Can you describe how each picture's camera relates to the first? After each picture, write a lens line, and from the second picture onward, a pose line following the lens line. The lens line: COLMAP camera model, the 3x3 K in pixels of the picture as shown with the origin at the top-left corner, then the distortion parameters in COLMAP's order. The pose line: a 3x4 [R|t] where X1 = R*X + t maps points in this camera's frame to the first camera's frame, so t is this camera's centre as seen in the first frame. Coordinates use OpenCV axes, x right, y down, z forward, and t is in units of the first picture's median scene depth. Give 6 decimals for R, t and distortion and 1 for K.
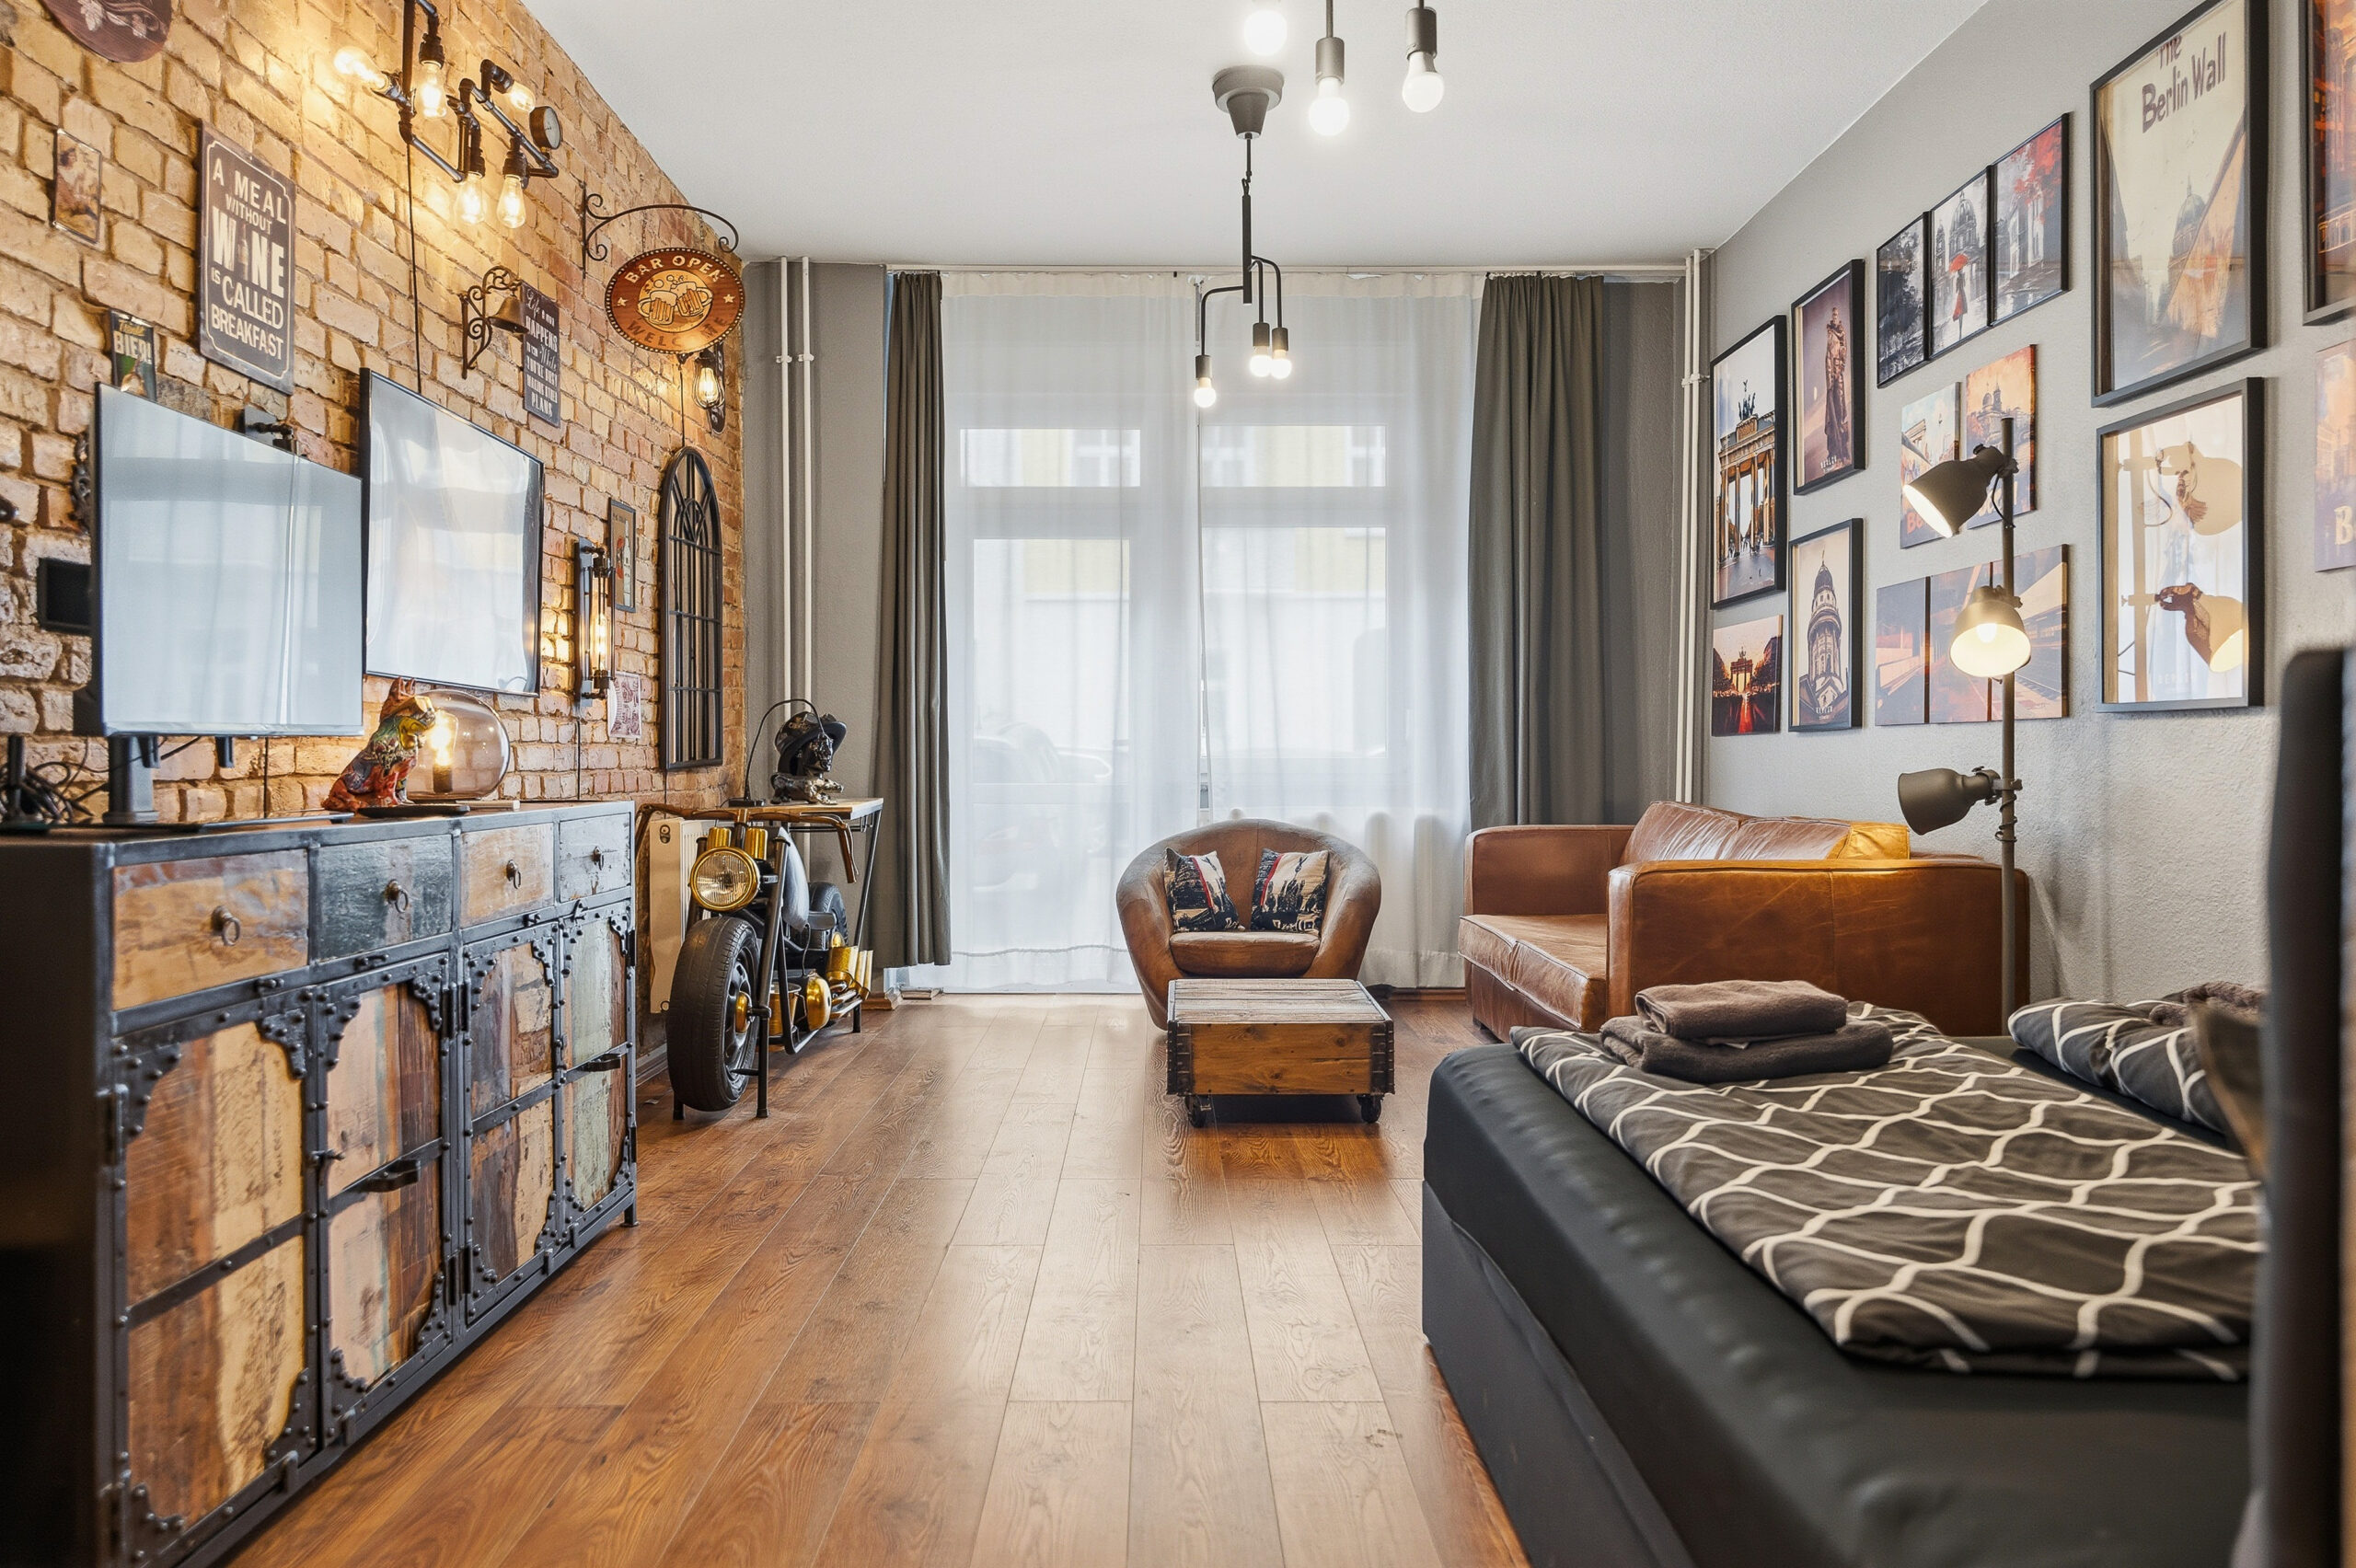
lens RADIAL K [[1559.1, 0, 1178.0], [0, 1559.1, 784.0], [0, 0, 1]] dist [0.005891, 0.003565]
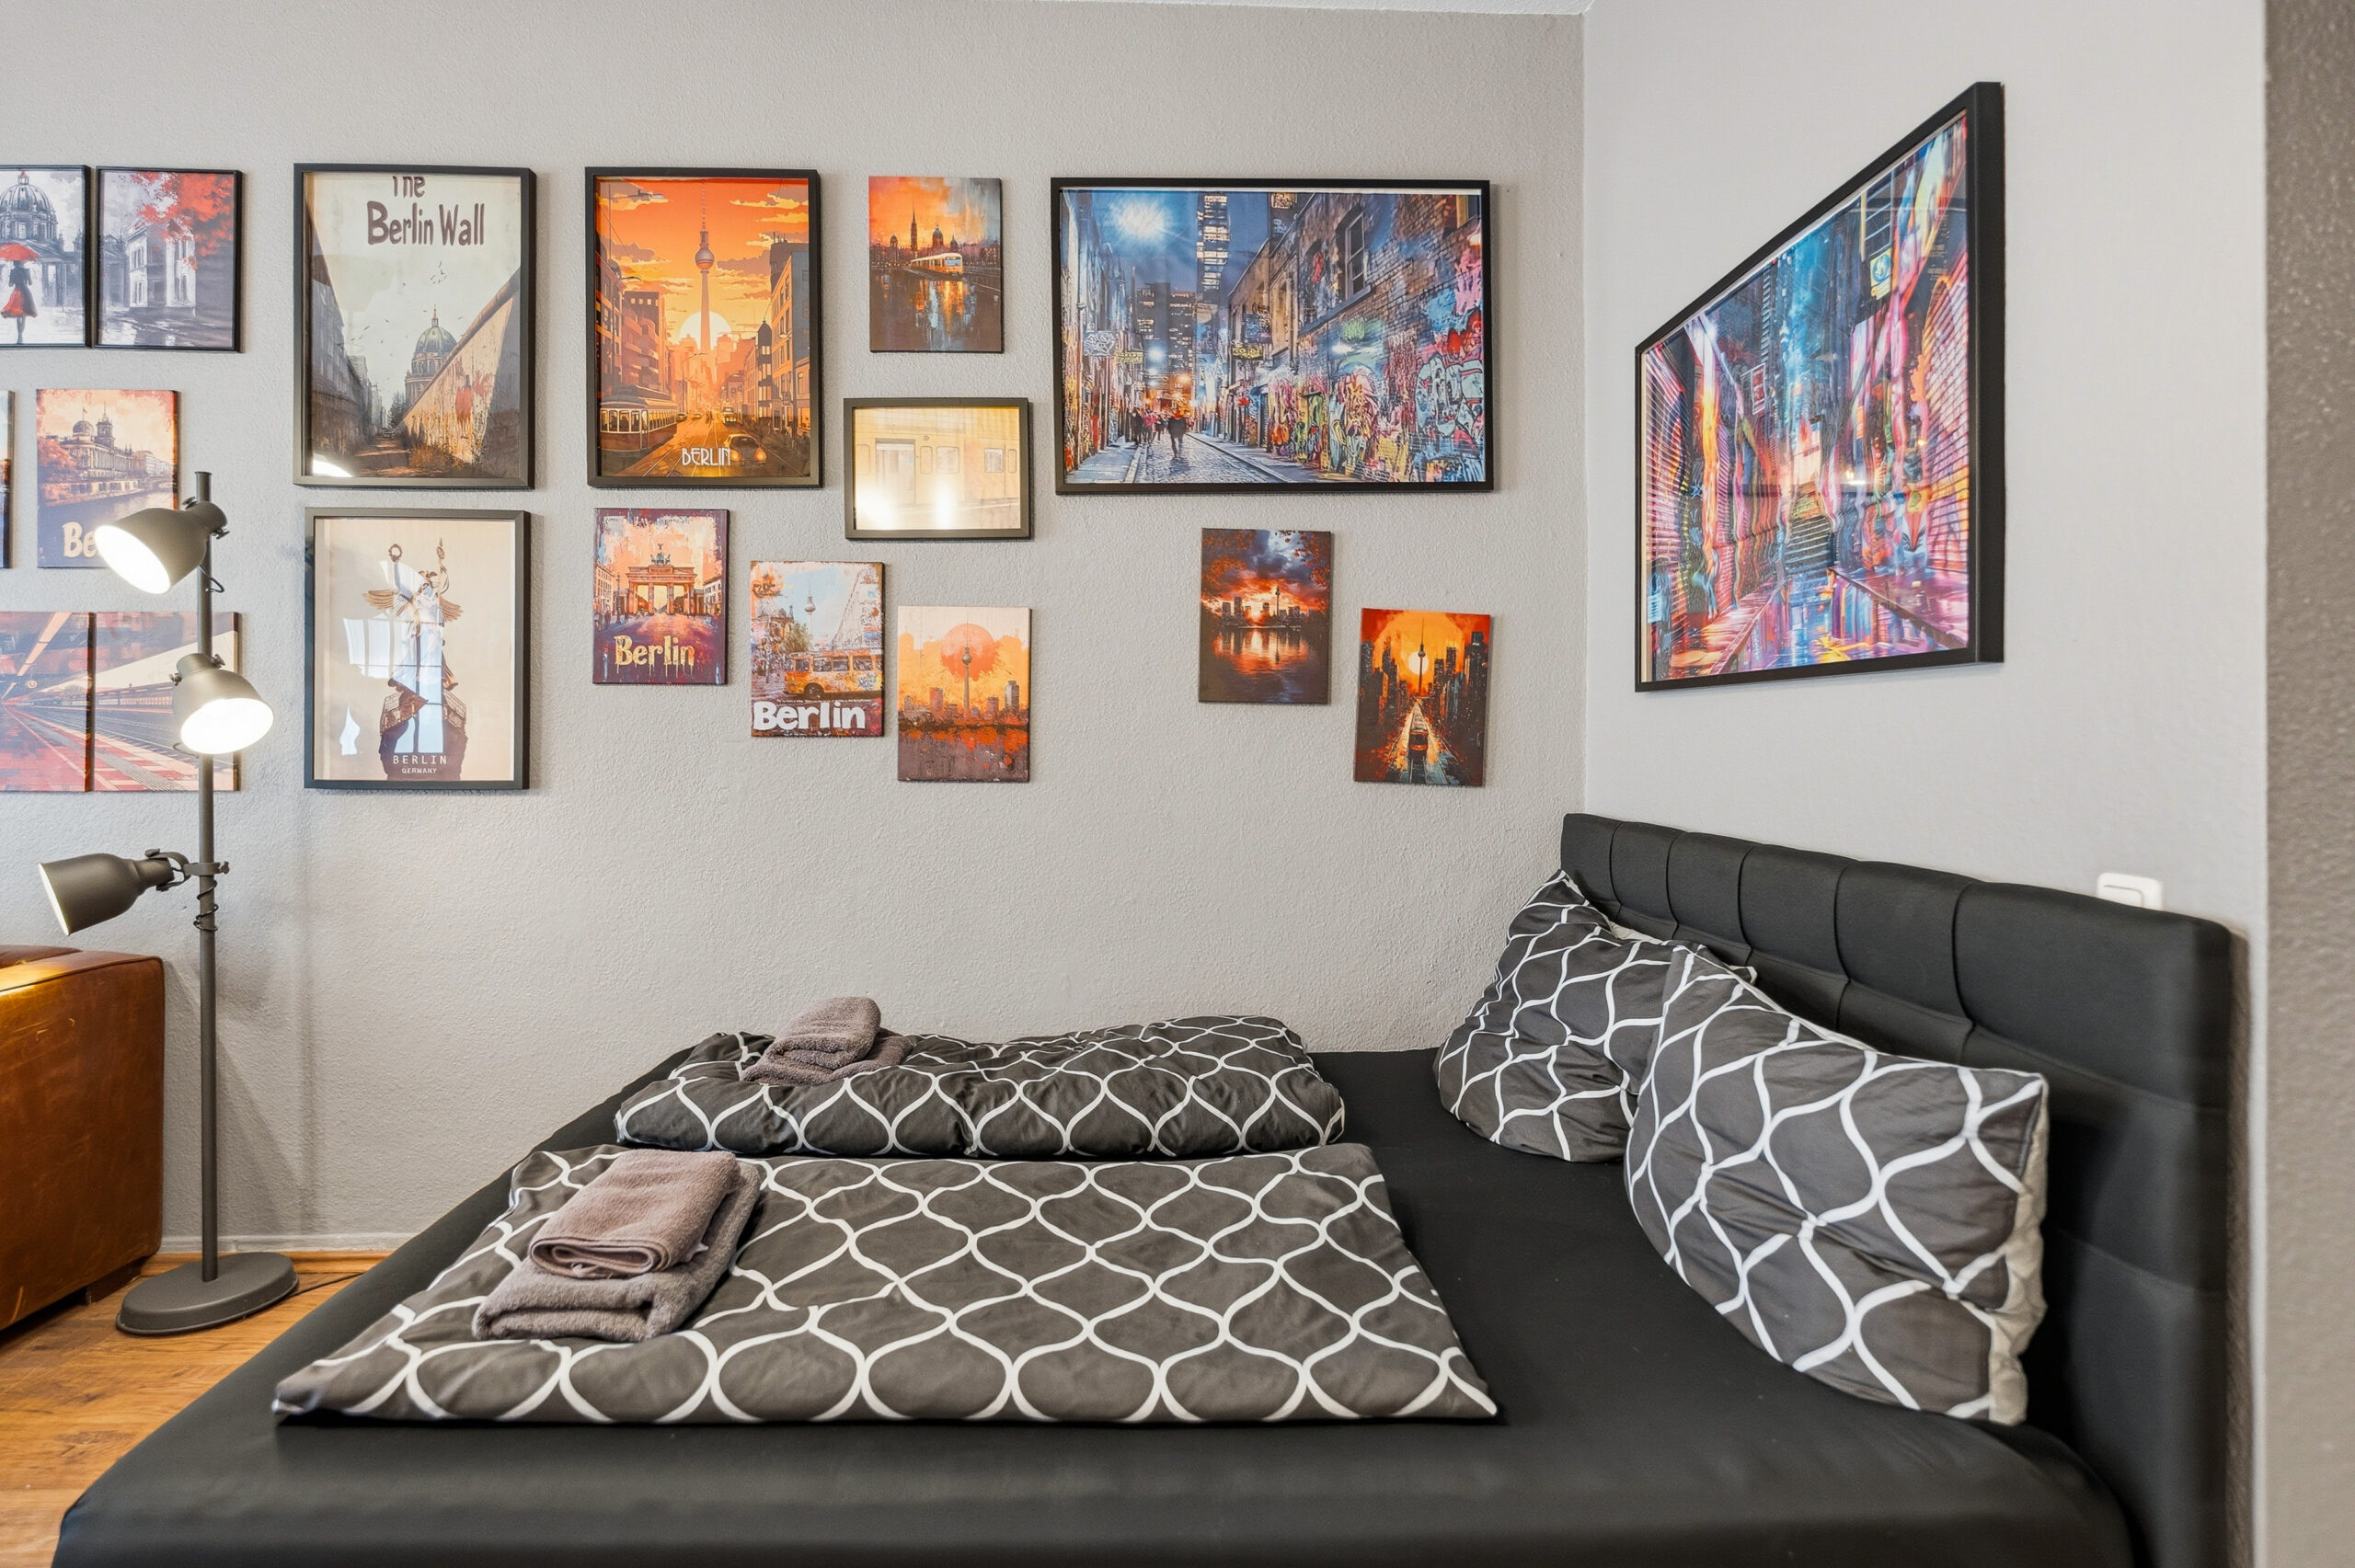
lens RADIAL K [[1188.9, 0, 1169.7], [0, 1188.9, 728.6], [0, 0, 1]] dist [-0.000112, -0.000407]
pose [[-0.023986, 0.014602, 0.999606, -0.122694], [0.016911, 0.999756, -0.014198, -0.041747], [-0.999569, 0.016564, -0.024227, 0.300965]]
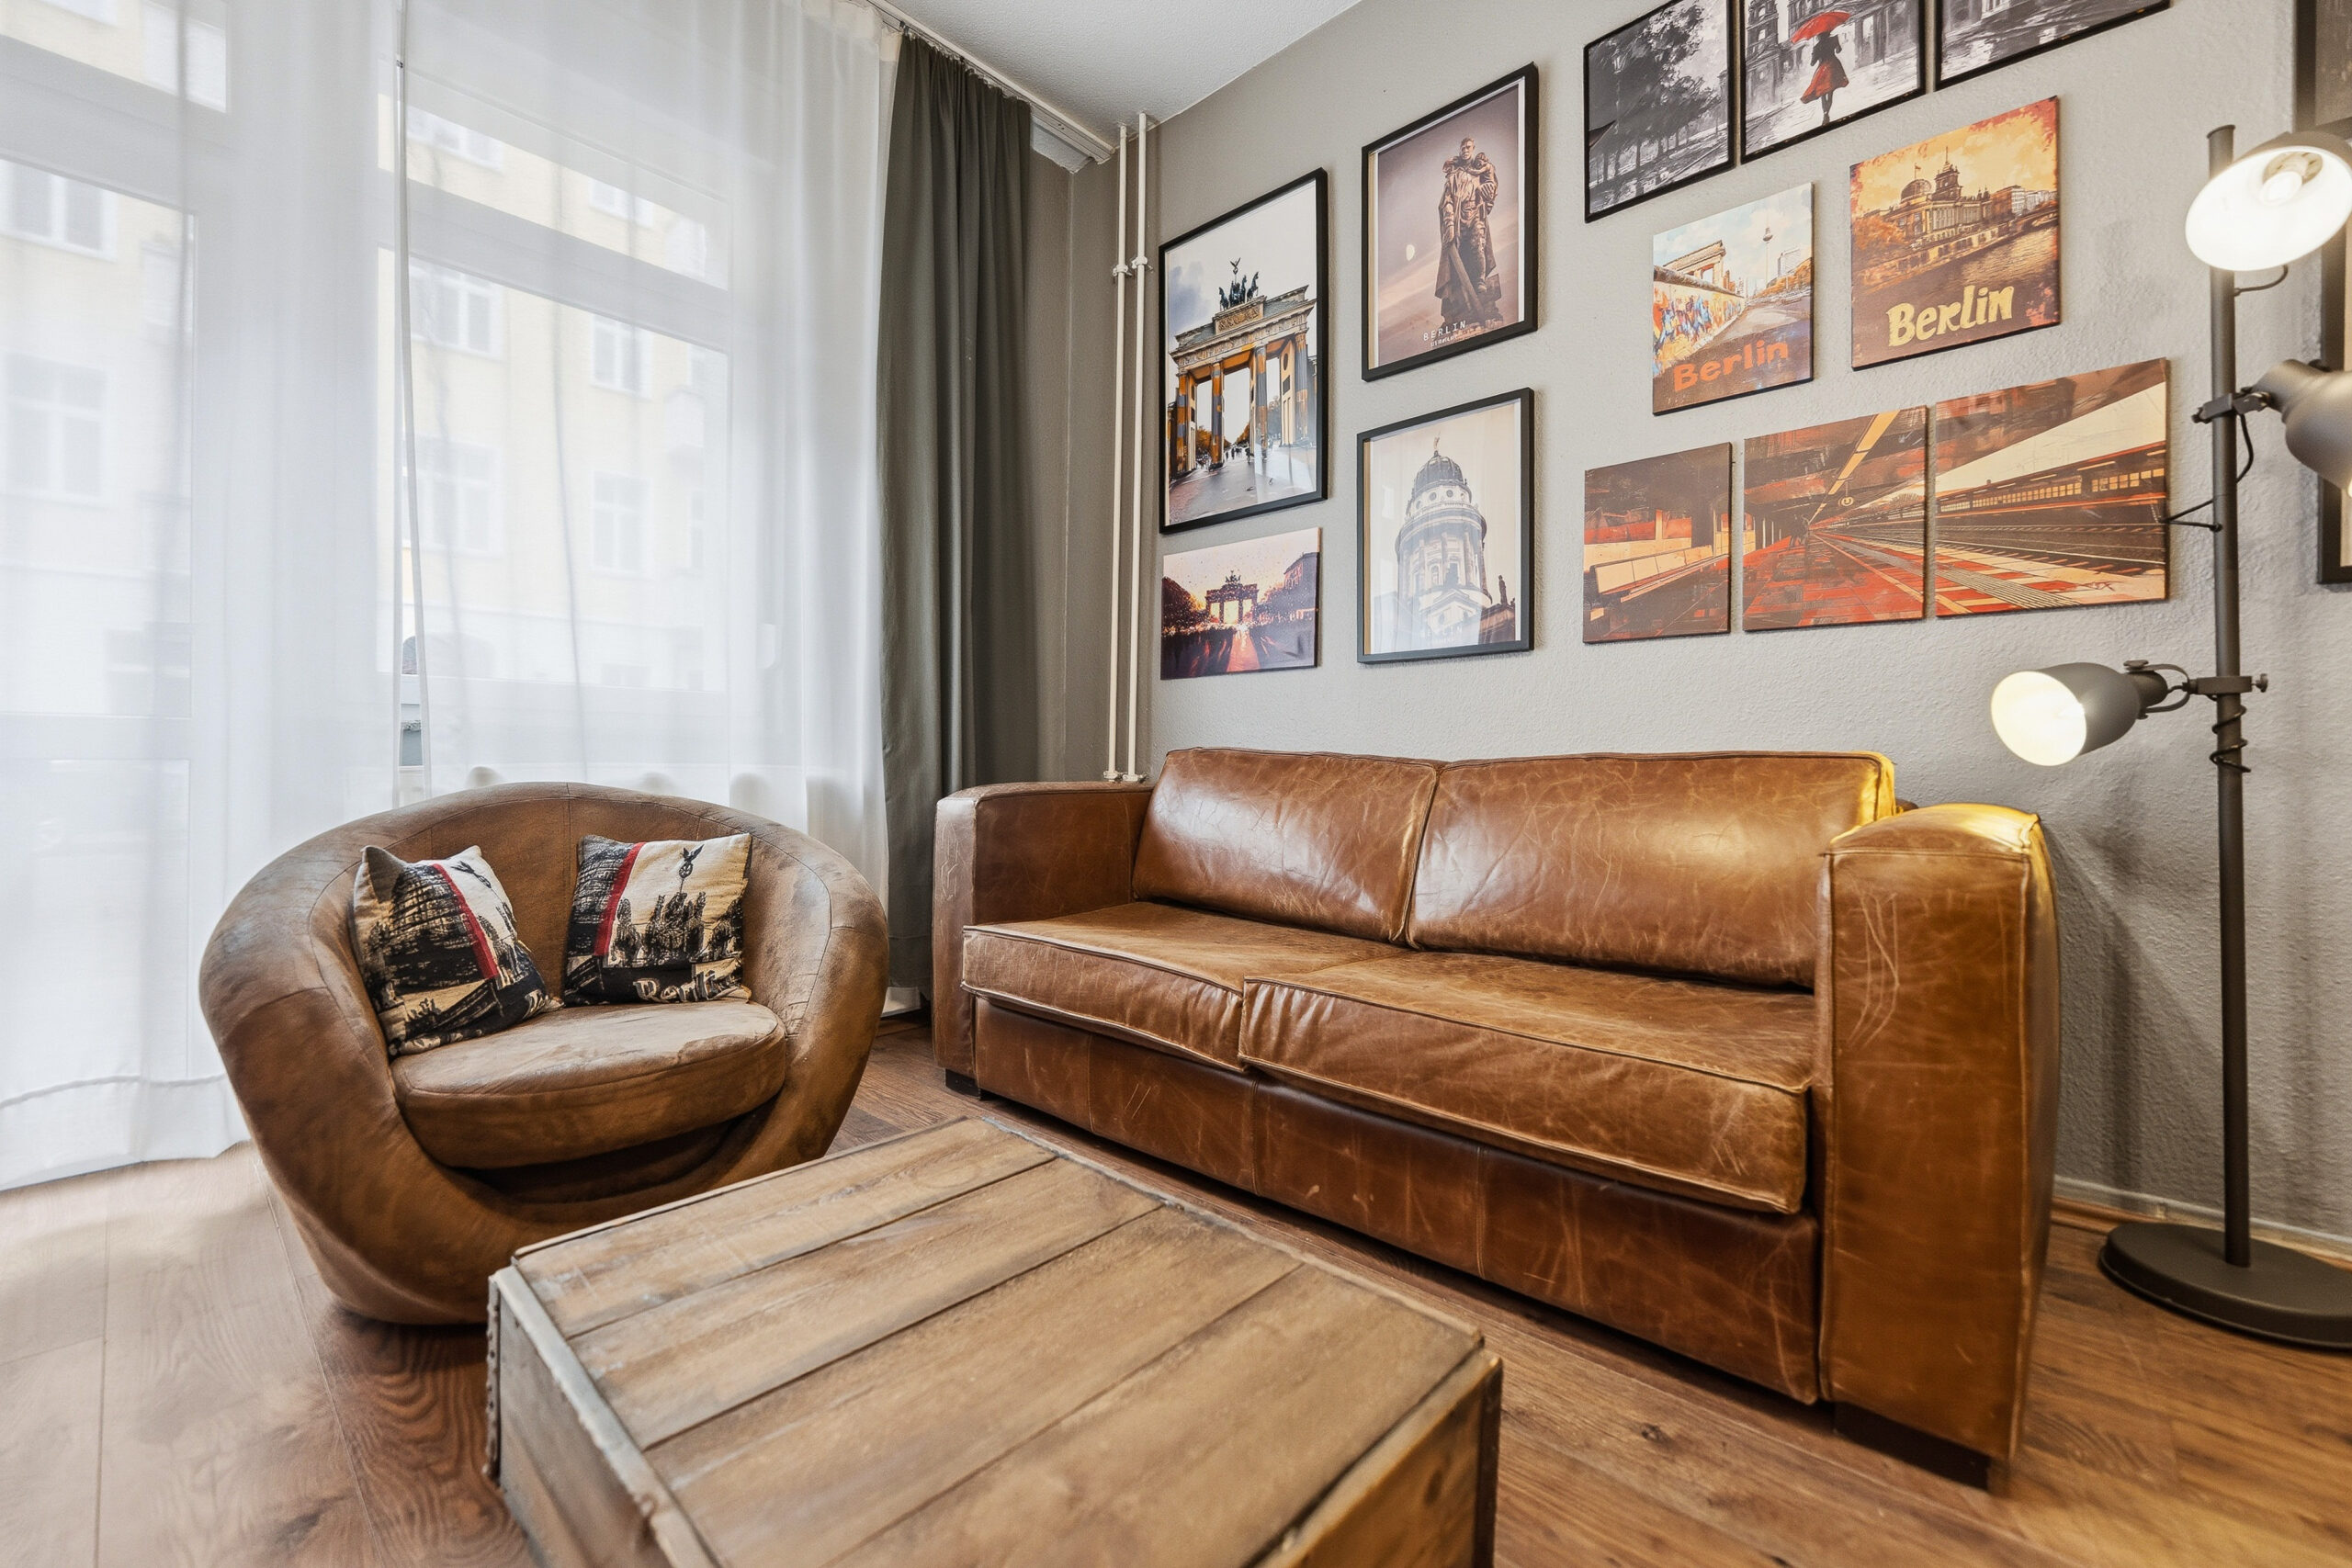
lens RADIAL K [[977.1, 0, 1175.5], [0, 977.1, 758.6], [0, 0, 1]] dist [-0.002043, -0.000260]
pose [[0.693659, 0.006891, 0.720270, -0.045781], [0.004817, 0.999888, -0.014205, 0.023271], [-0.720287, 0.013323, 0.693548, 0.693794]]
